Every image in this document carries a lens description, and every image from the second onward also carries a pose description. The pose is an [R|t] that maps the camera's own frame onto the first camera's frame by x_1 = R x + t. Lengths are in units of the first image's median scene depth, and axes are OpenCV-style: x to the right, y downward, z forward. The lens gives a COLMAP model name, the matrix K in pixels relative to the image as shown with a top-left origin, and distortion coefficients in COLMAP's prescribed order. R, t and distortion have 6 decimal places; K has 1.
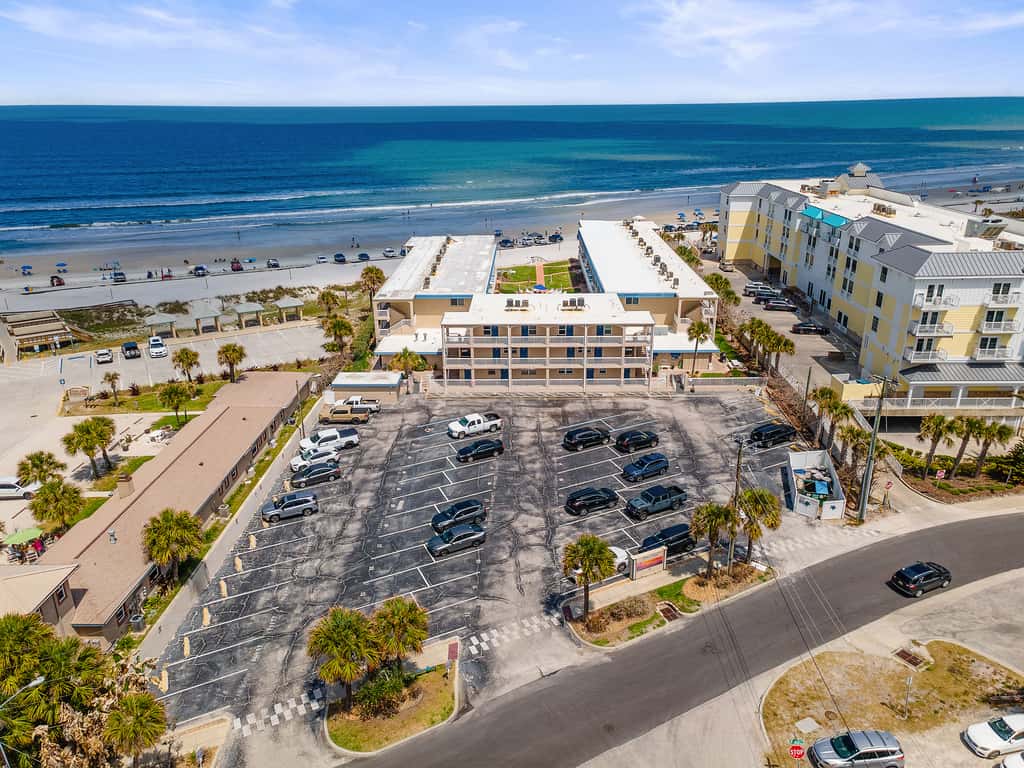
lens RADIAL K [[743.0, 0, 516.7], [0, 743.0, 383.7], [0, 0, 1]] dist [0.027870, 0.027506]
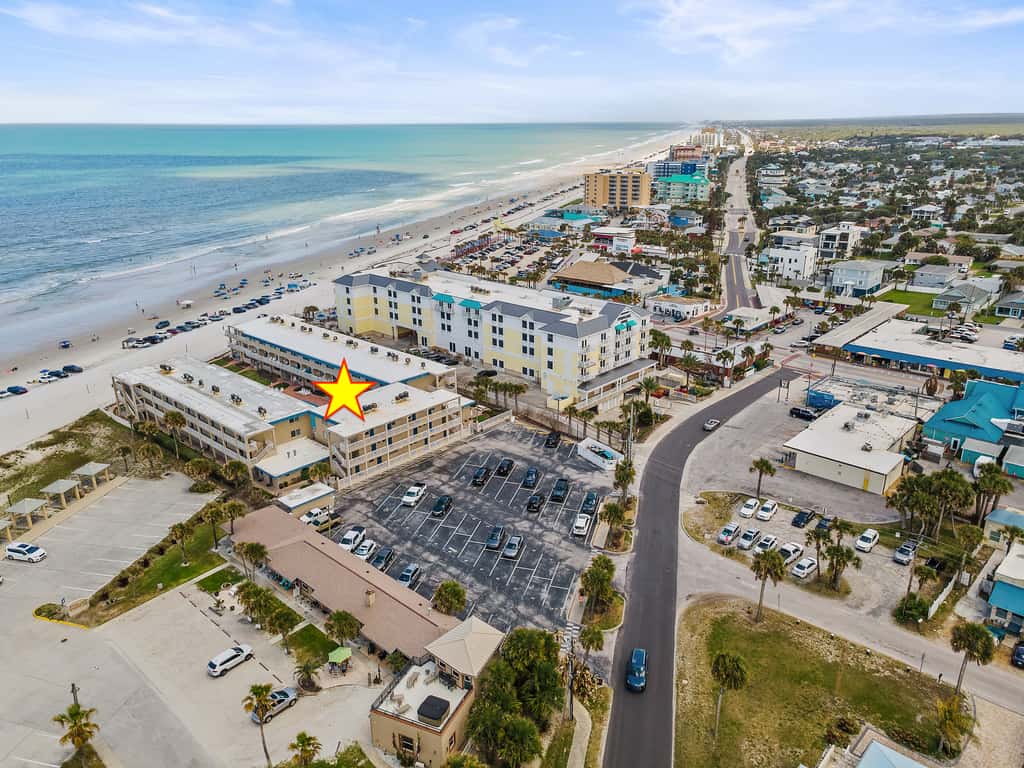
lens RADIAL K [[743.0, 0, 516.7], [0, 743.0, 383.7], [0, 0, 1]] dist [0.027870, 0.027506]
pose [[0.665467, -0.244391, 0.705285, -1.011745], [0.263428, 0.960977, 0.084436, -0.251567], [-0.698398, 0.129602, 0.703878, -0.230085]]
